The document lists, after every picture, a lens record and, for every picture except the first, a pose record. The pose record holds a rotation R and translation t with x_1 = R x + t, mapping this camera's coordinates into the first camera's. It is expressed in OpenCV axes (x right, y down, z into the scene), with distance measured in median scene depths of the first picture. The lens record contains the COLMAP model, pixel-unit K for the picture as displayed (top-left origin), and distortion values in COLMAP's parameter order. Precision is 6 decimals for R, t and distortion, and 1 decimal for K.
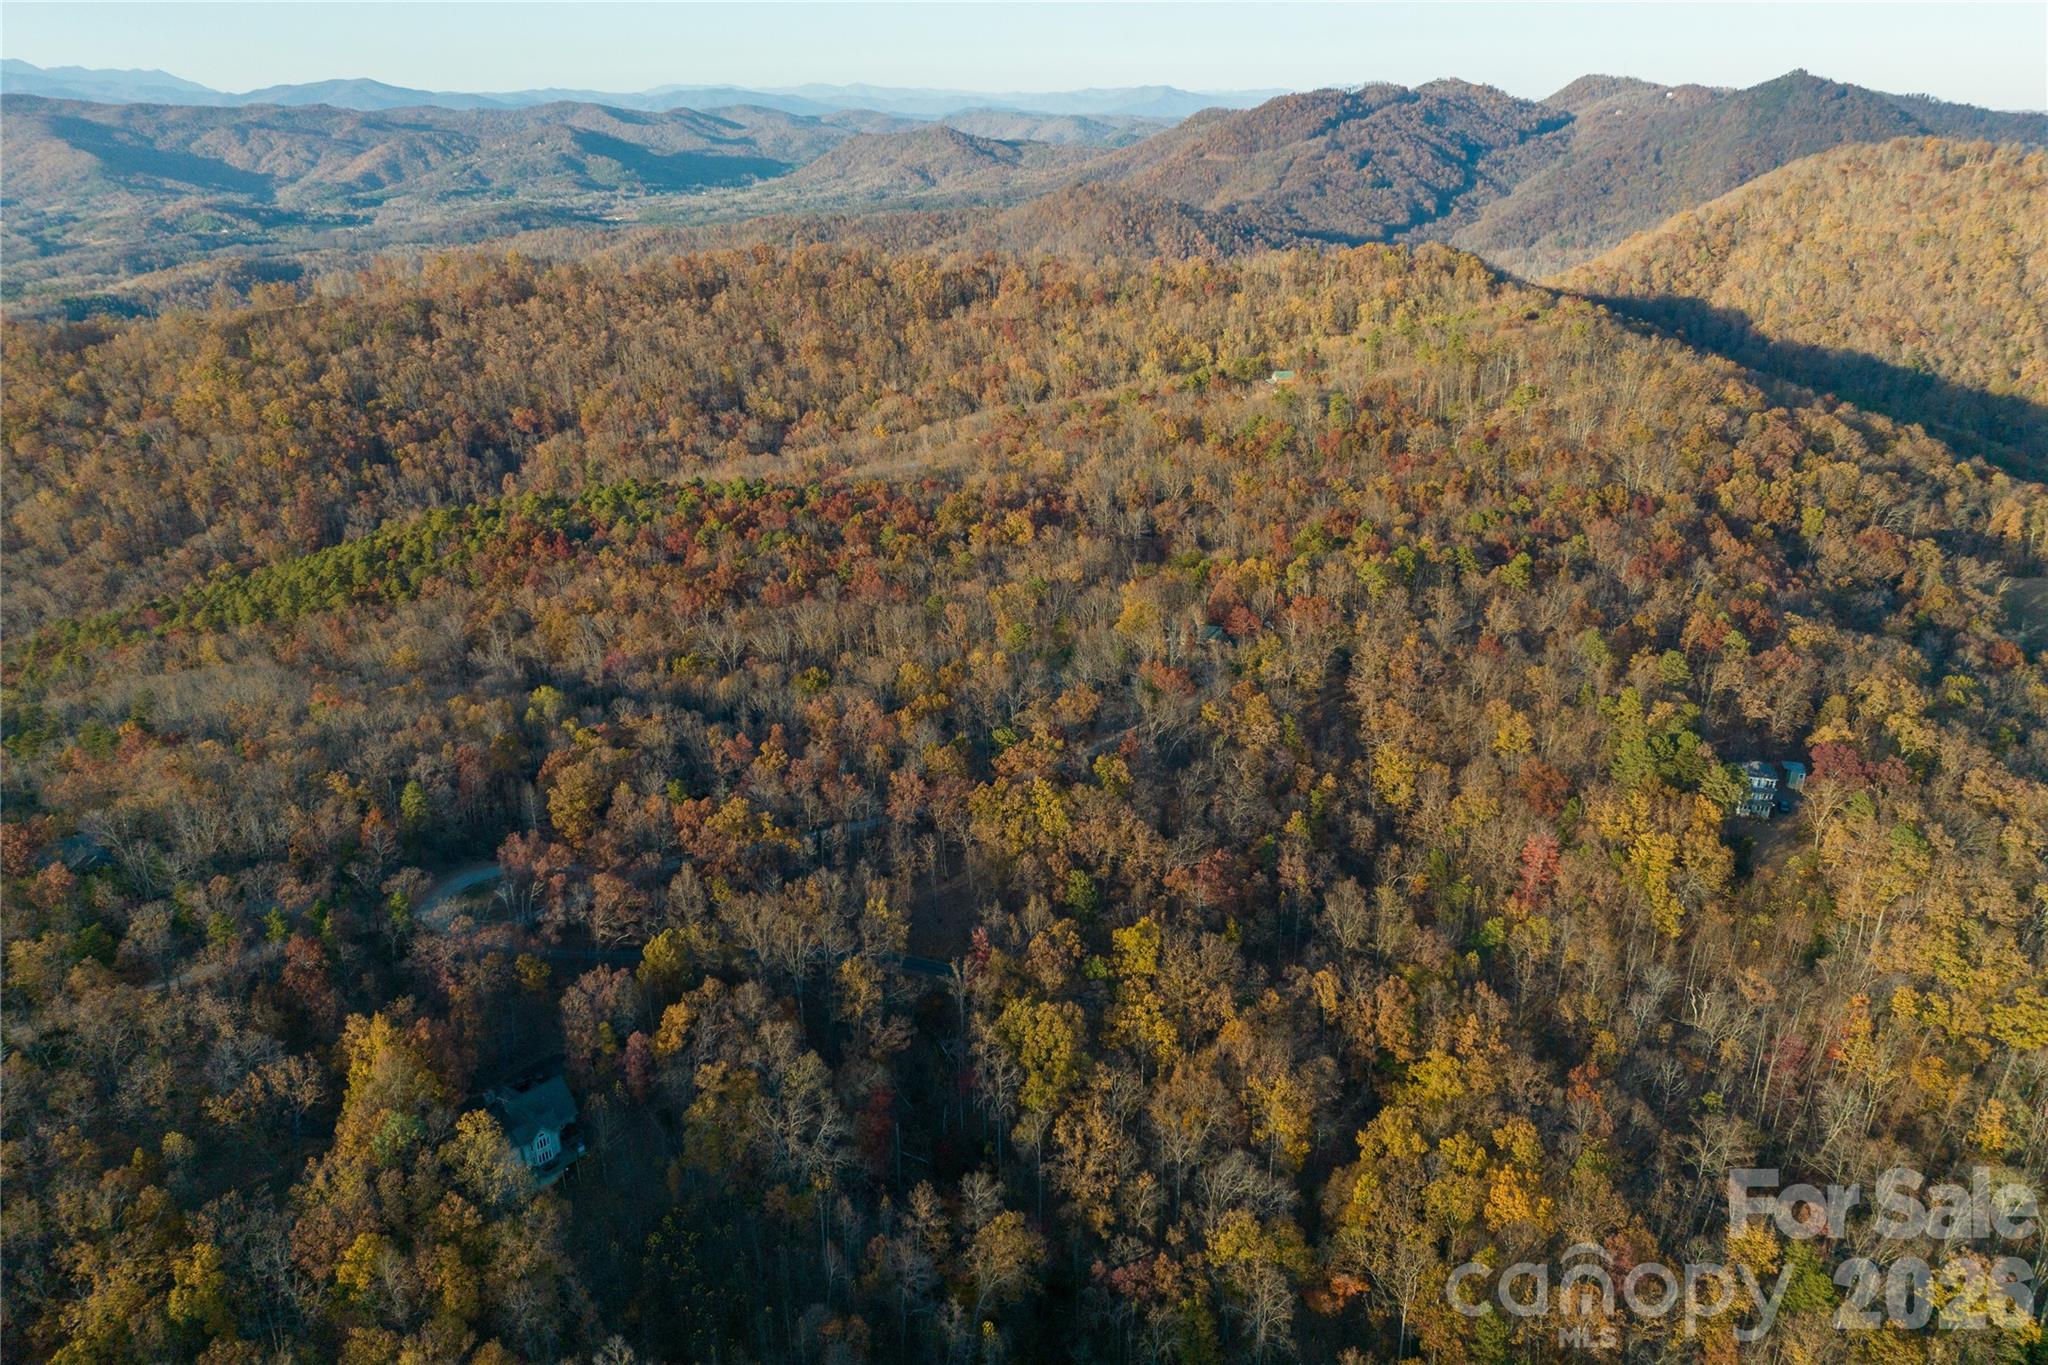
lens RADIAL K [[1491.2, 0, 1024.0], [0, 1491.2, 682.5], [0, 0, 1]] dist [-0.055136, 0.024187]
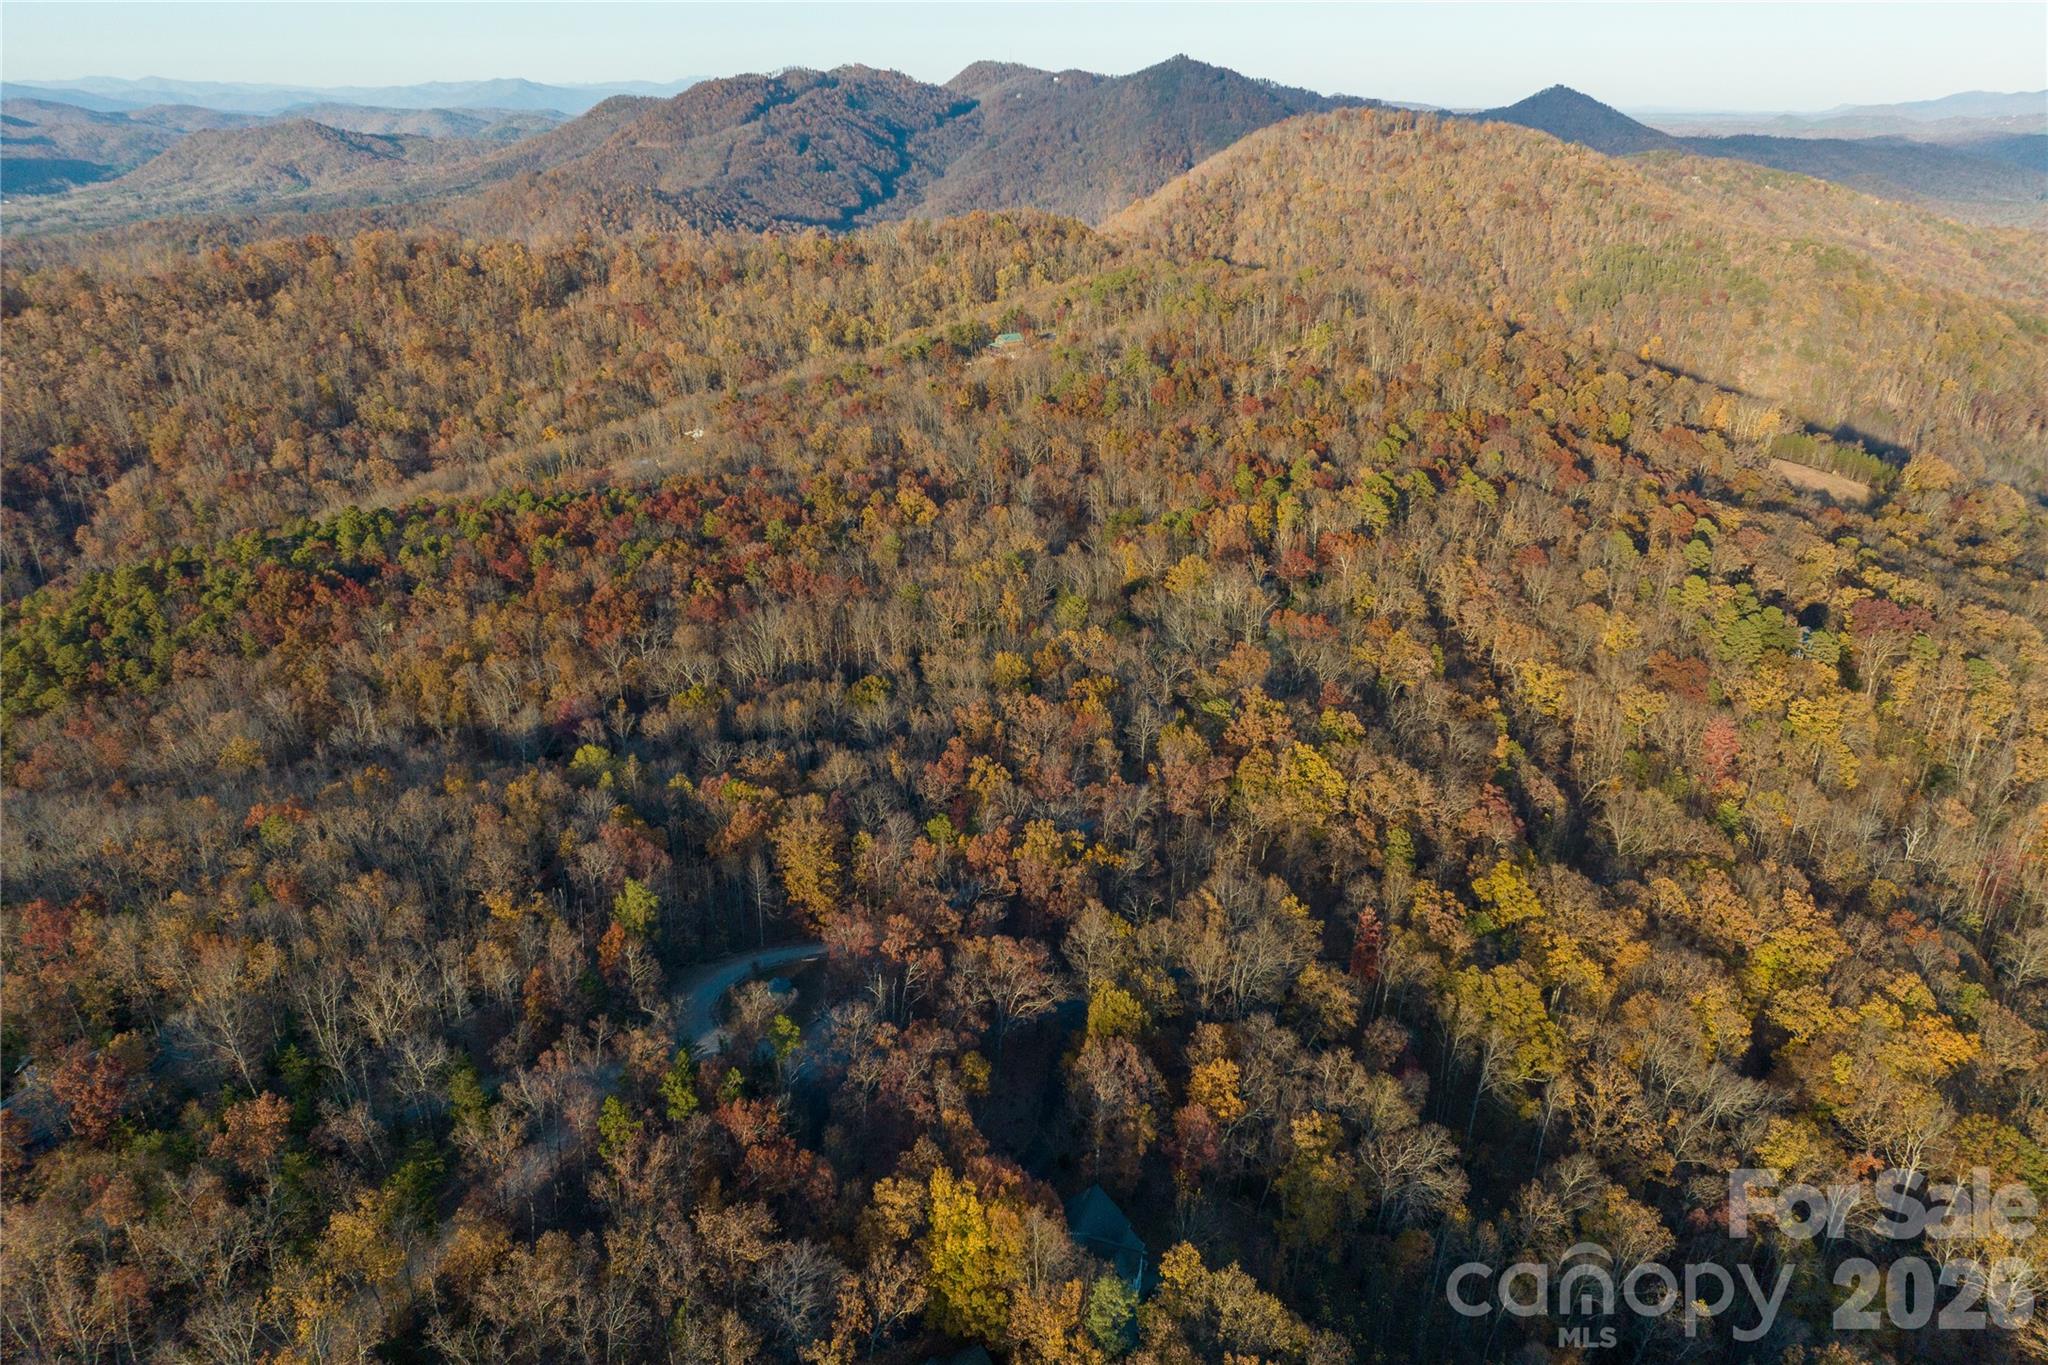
lens RADIAL K [[1491.2, 0, 1024.0], [0, 1491.2, 682.5], [0, 0, 1]] dist [-0.055136, 0.024187]
pose [[0.911231, -0.145881, 0.385197, -0.091833], [0.145159, 0.988918, 0.031129, -0.004624], [-0.385469, 0.027550, 0.922309, 0.040401]]
